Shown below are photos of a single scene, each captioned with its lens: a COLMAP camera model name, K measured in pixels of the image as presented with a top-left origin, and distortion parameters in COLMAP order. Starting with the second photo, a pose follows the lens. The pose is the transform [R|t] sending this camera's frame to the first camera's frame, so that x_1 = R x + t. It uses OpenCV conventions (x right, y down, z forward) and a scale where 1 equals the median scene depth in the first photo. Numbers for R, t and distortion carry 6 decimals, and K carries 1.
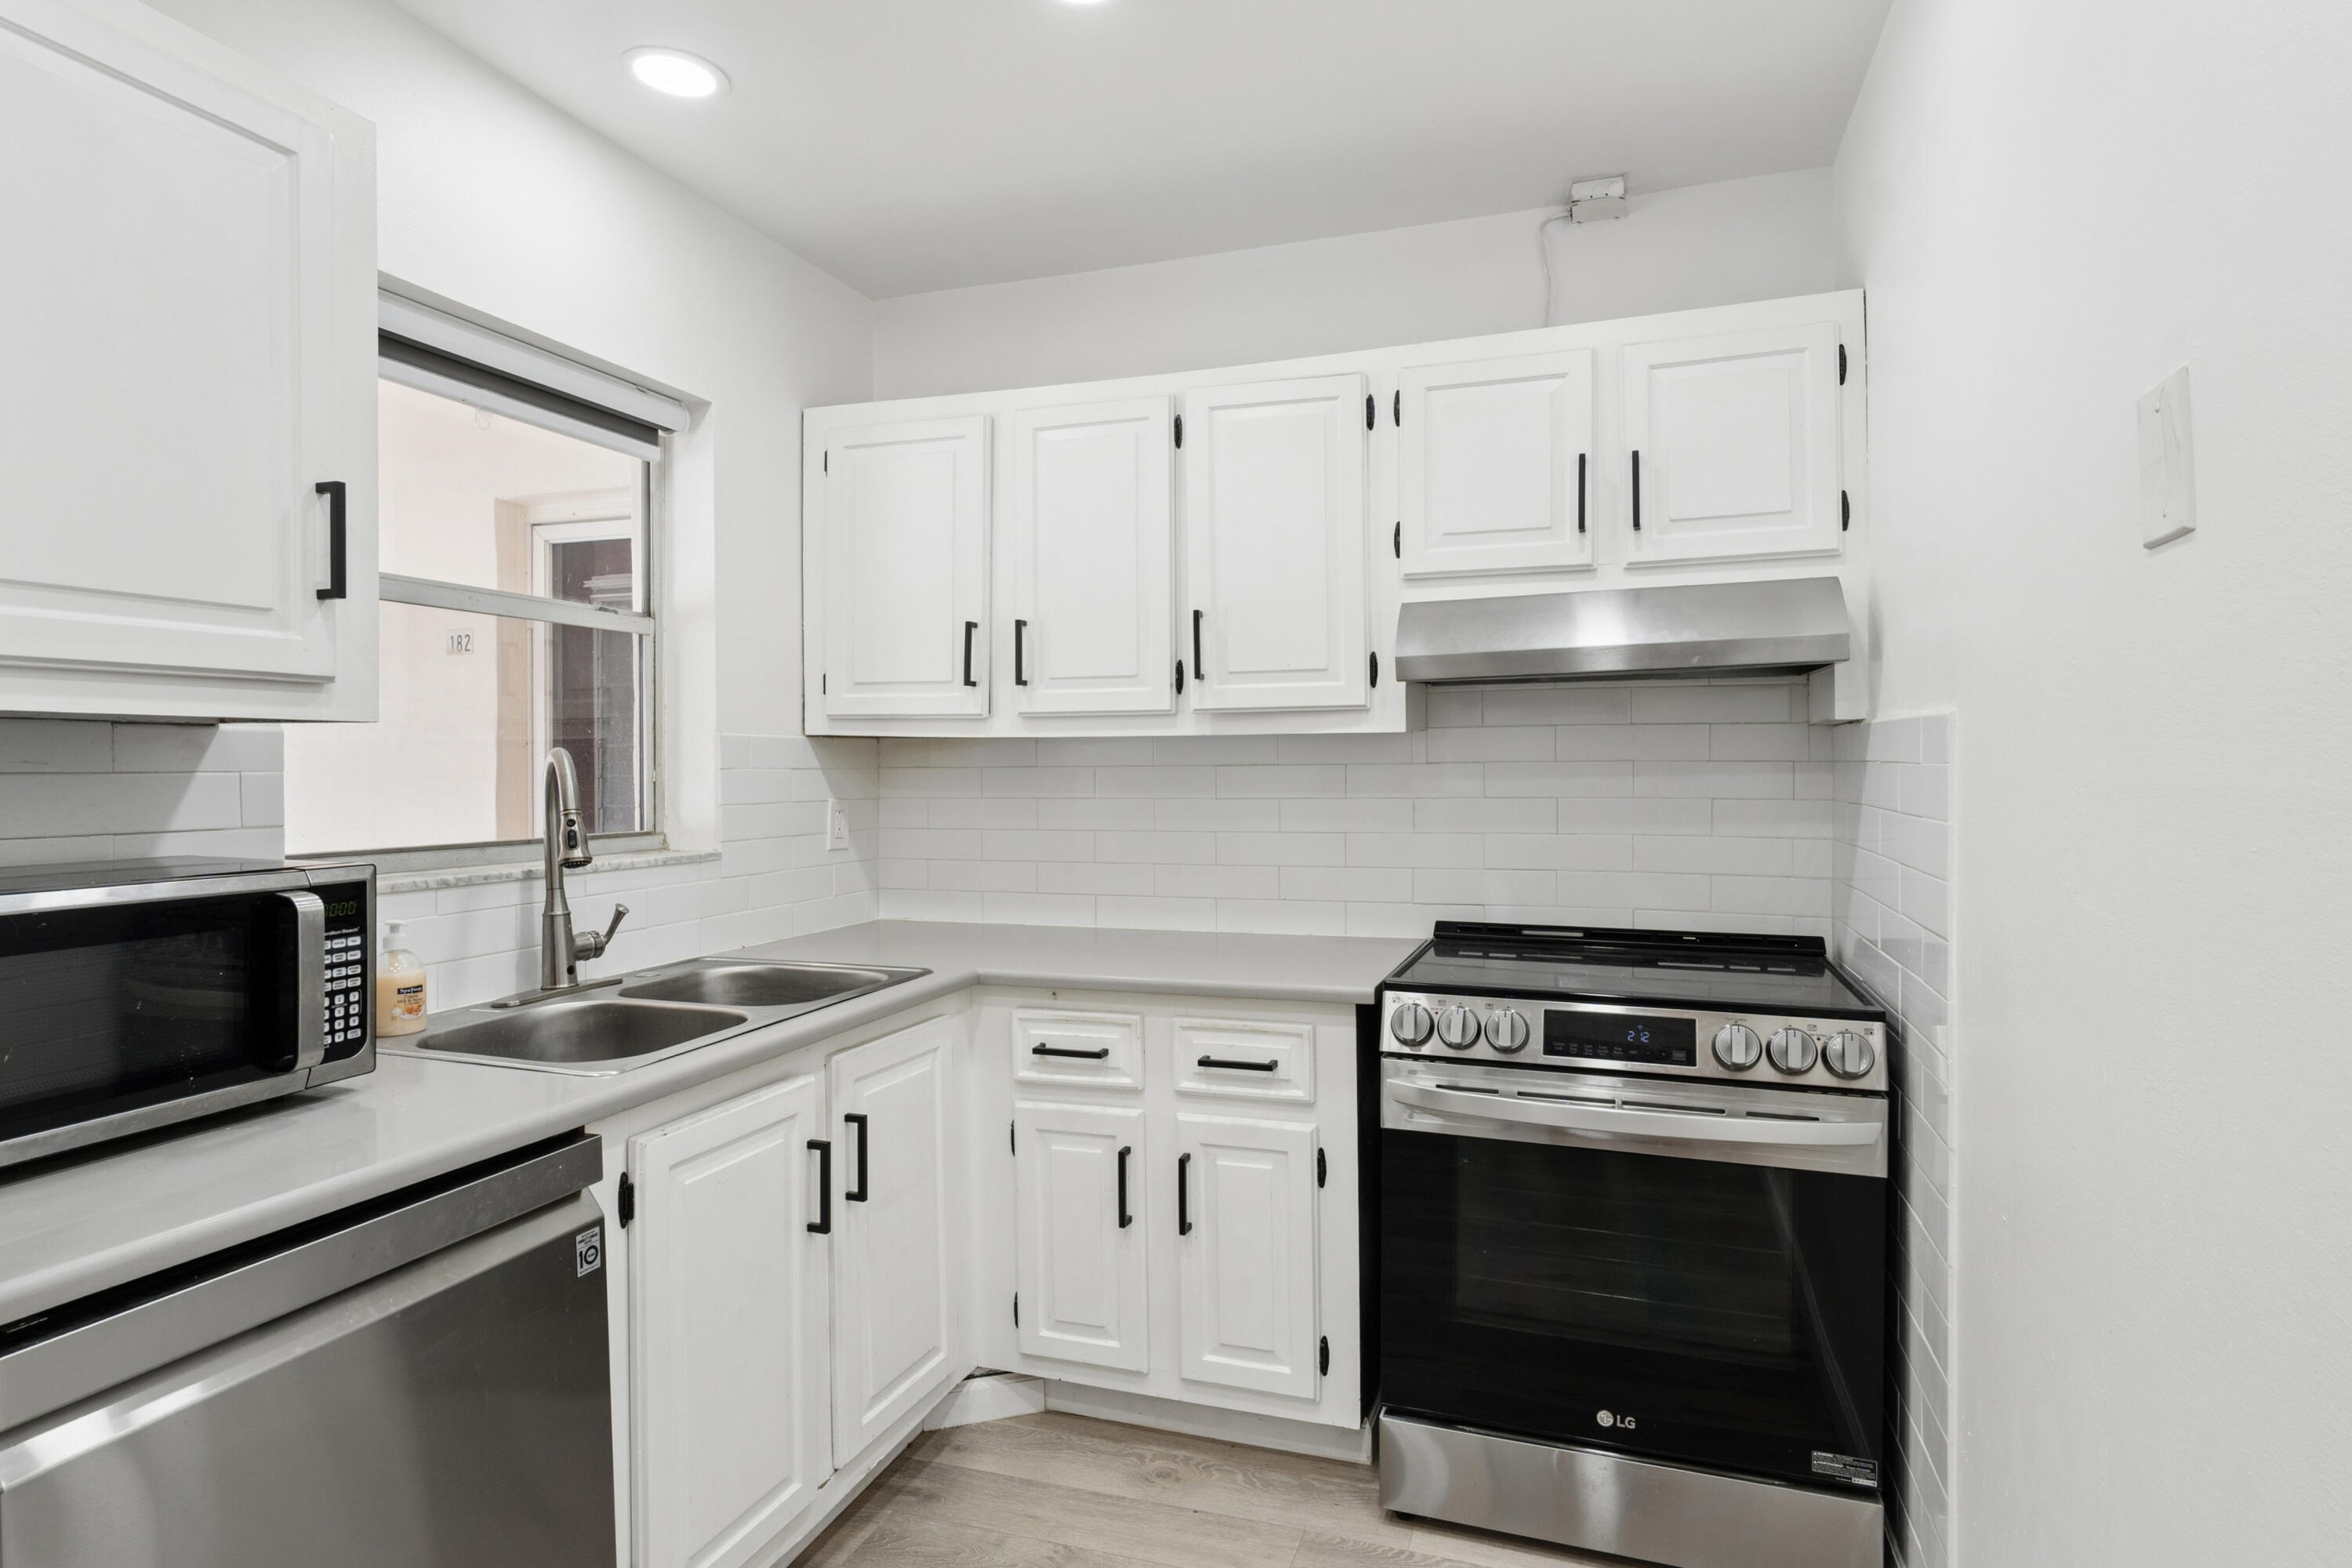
lens RADIAL K [[1264.9, 0, 1170.9], [0, 1264.9, 763.0], [0, 0, 1]] dist [-0.006460, -0.000715]
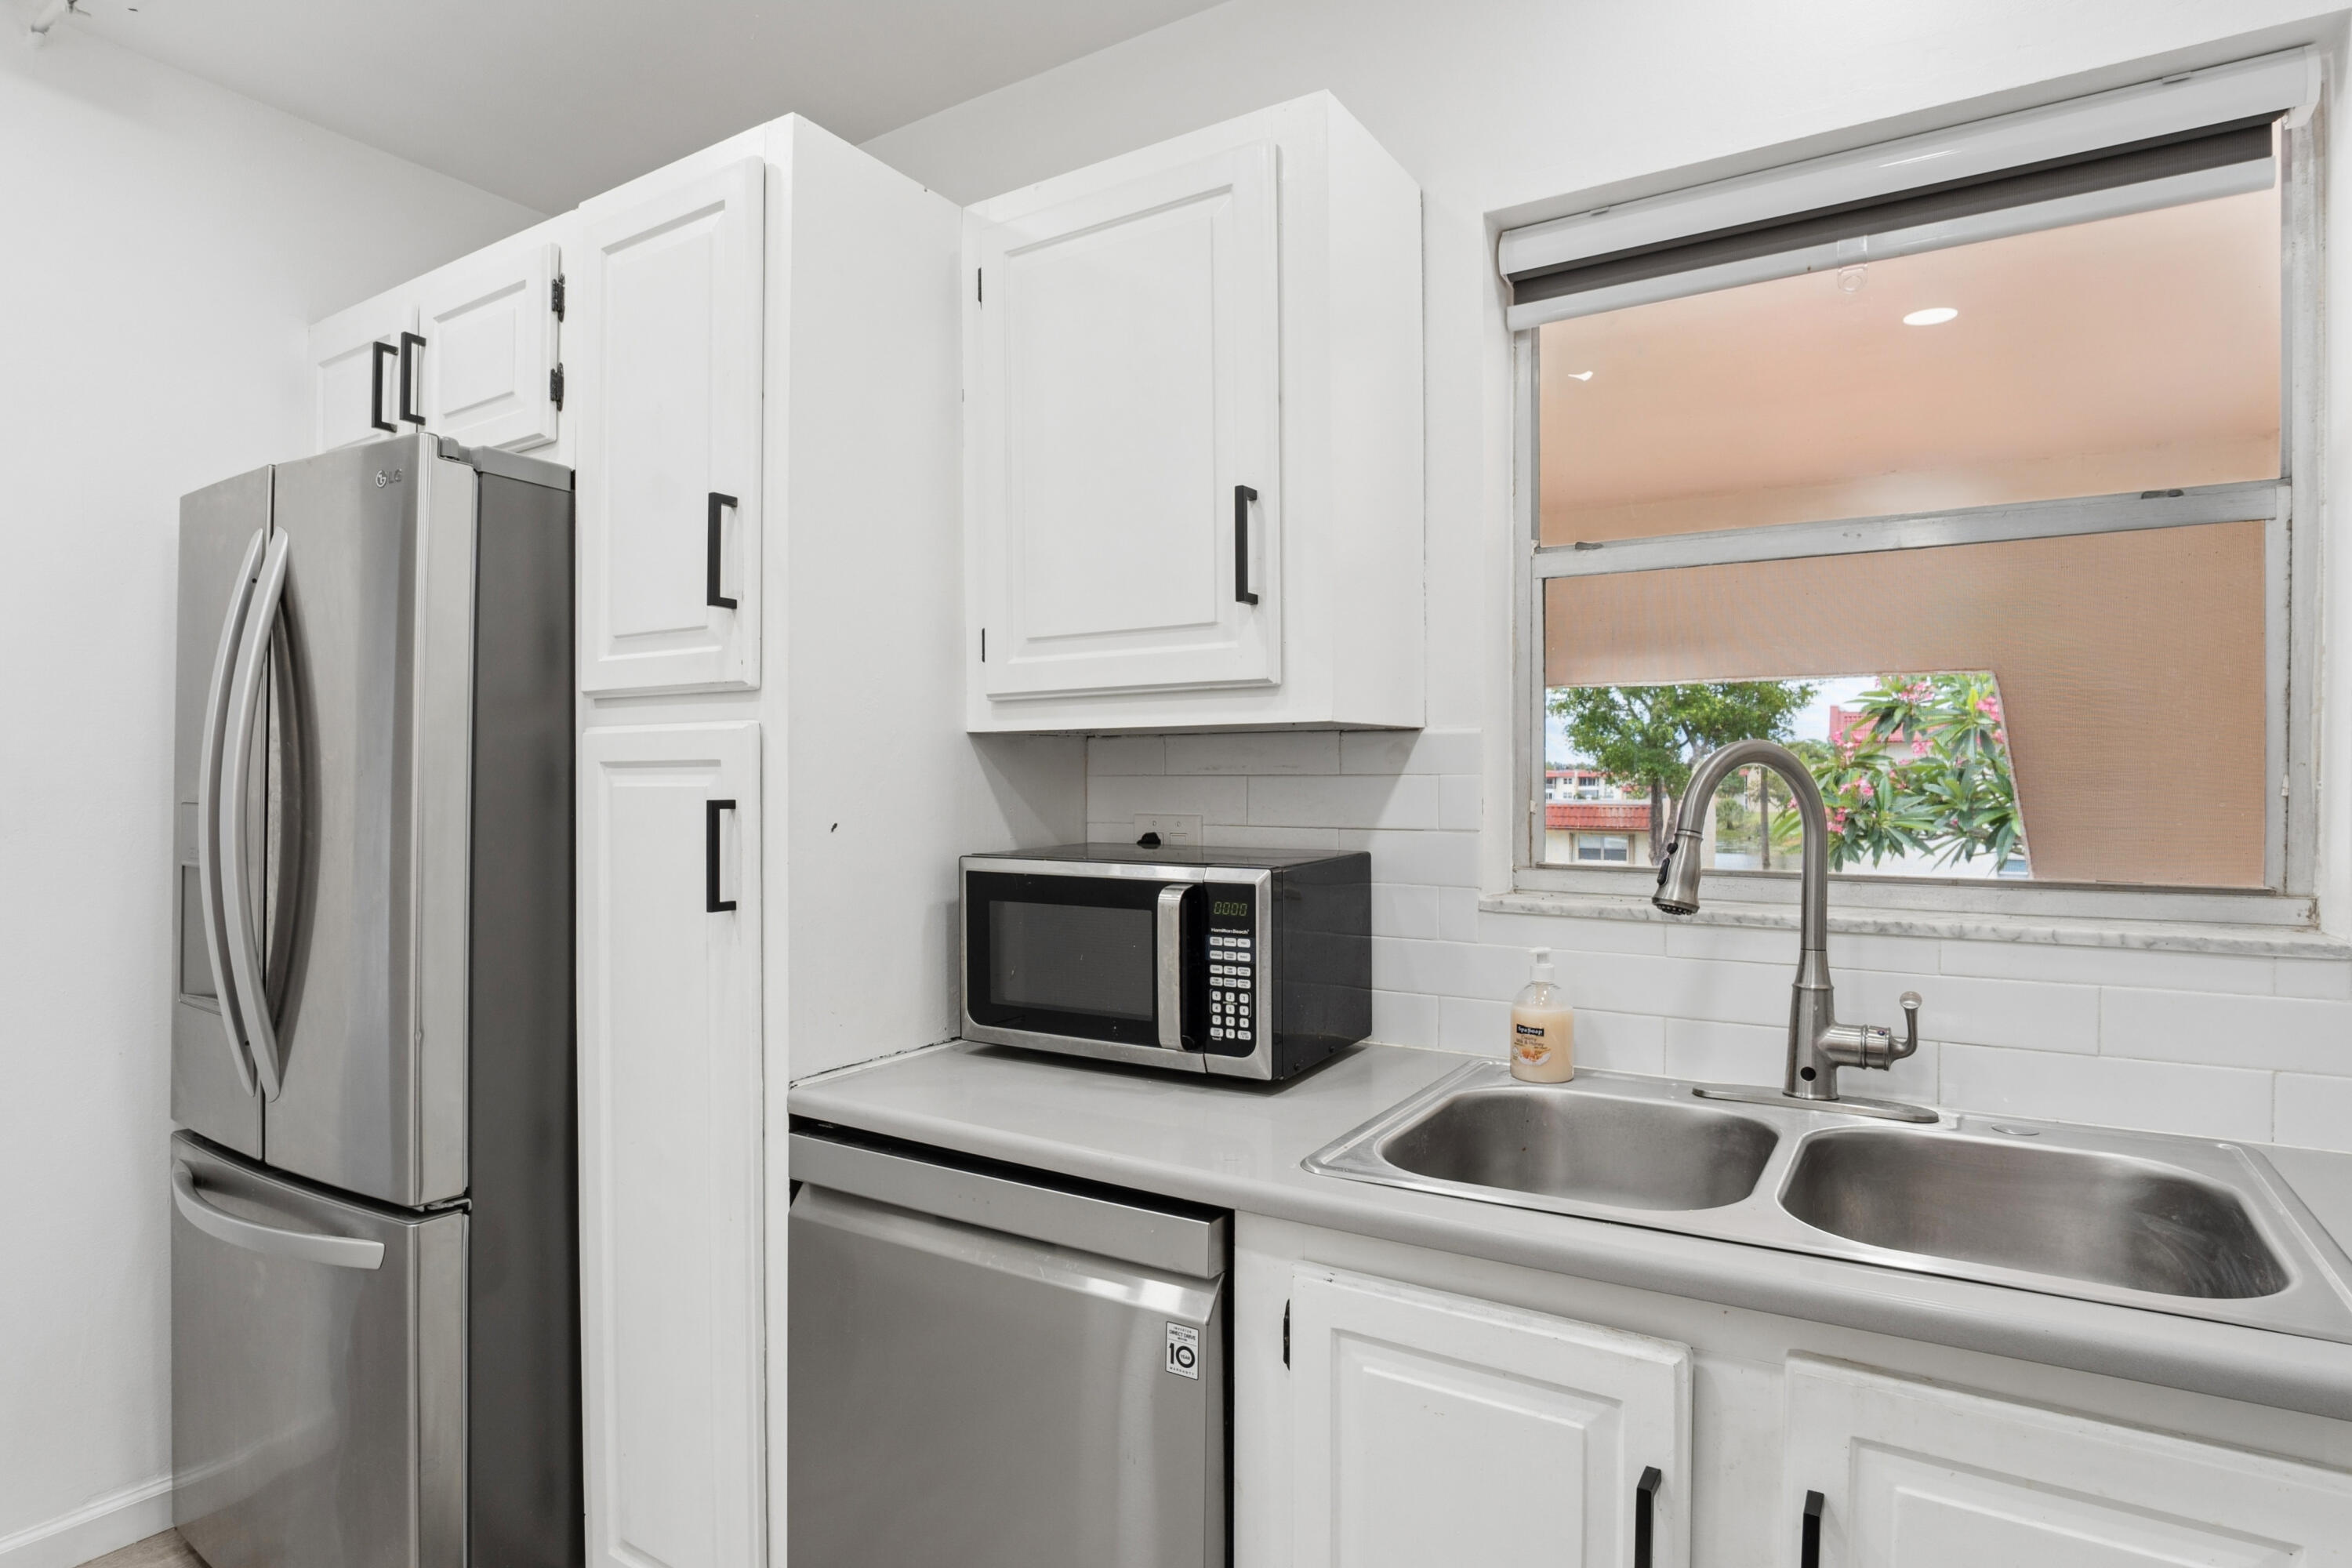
lens RADIAL K [[1264.9, 0, 1170.9], [0, 1264.9, 763.0], [0, 0, 1]] dist [-0.006460, -0.000715]
pose [[-0.208011, -0.004829, -0.978114, 0.245841], [0.004521, 0.999972, -0.005898, 0.002312], [0.978116, -0.005649, -0.207984, 0.805617]]
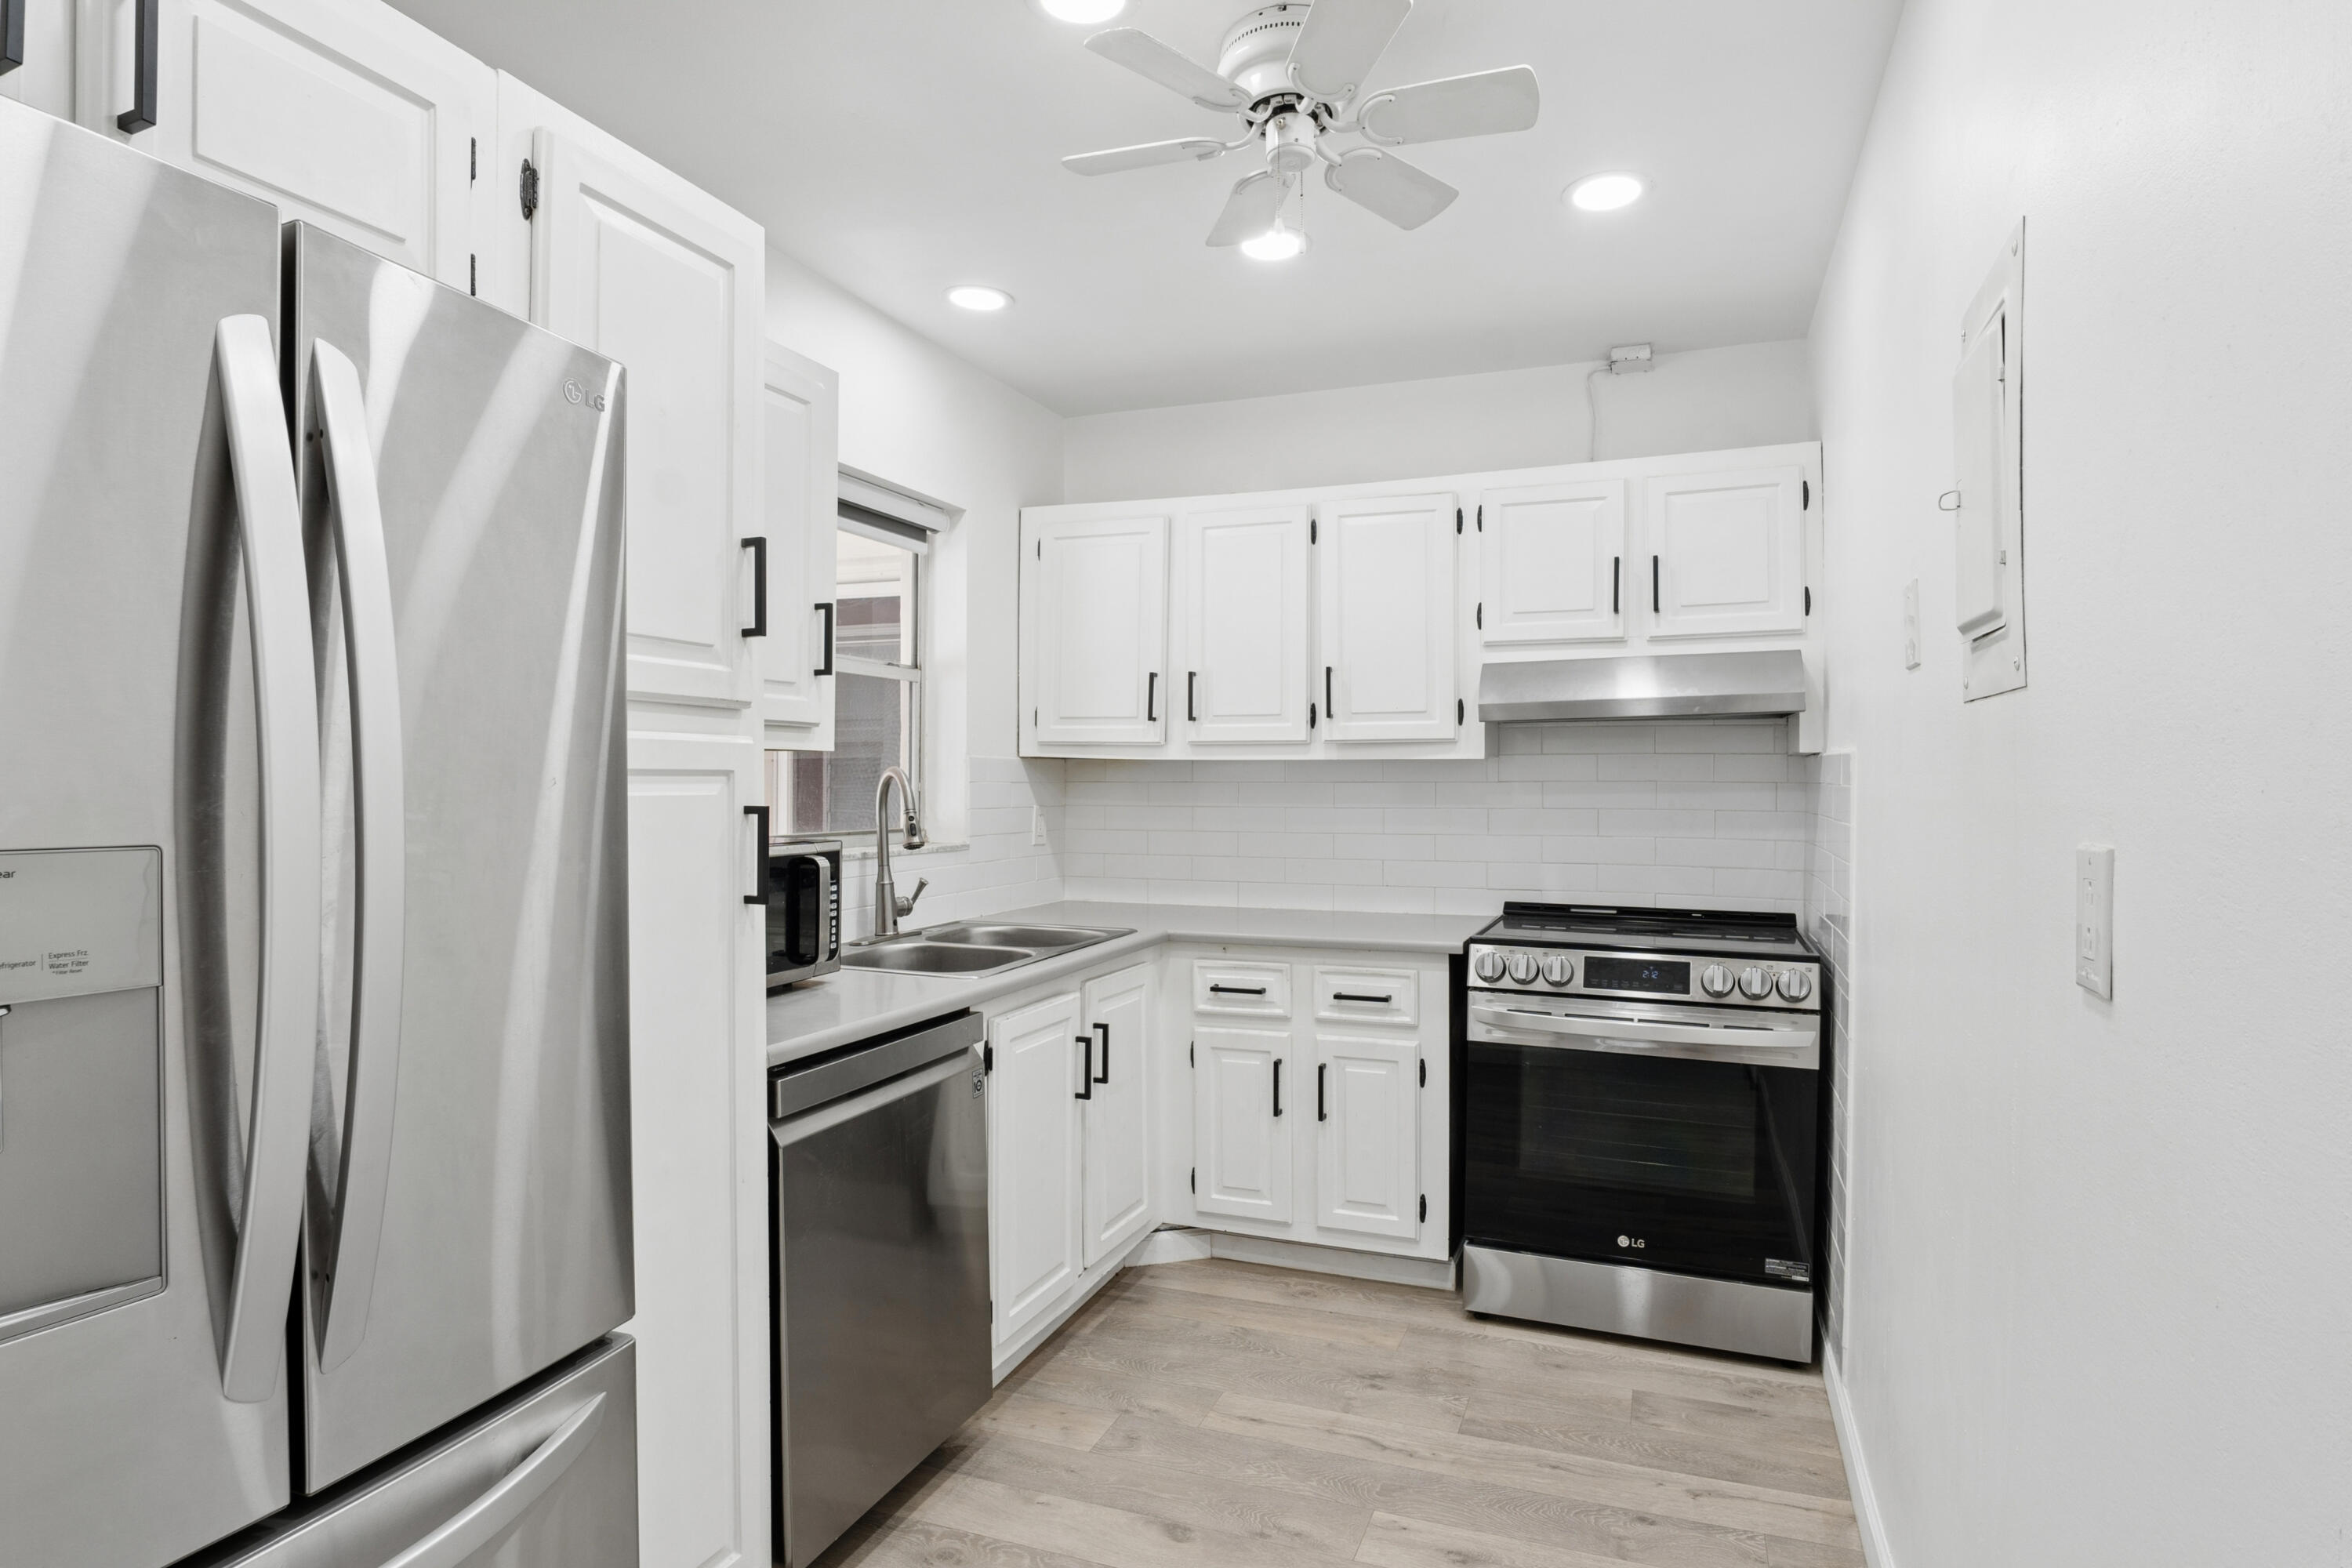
lens RADIAL K [[1256.0, 0, 1178.0], [0, 1256.0, 781.6], [0, 0, 1]] dist [-0.032375, 0.000610]
pose [[0.999242, 0.007539, -0.038189, -0.103069], [-0.007434, 0.999968, 0.002889, -0.001722], [0.038209, -0.002603, 0.999266, -0.399481]]
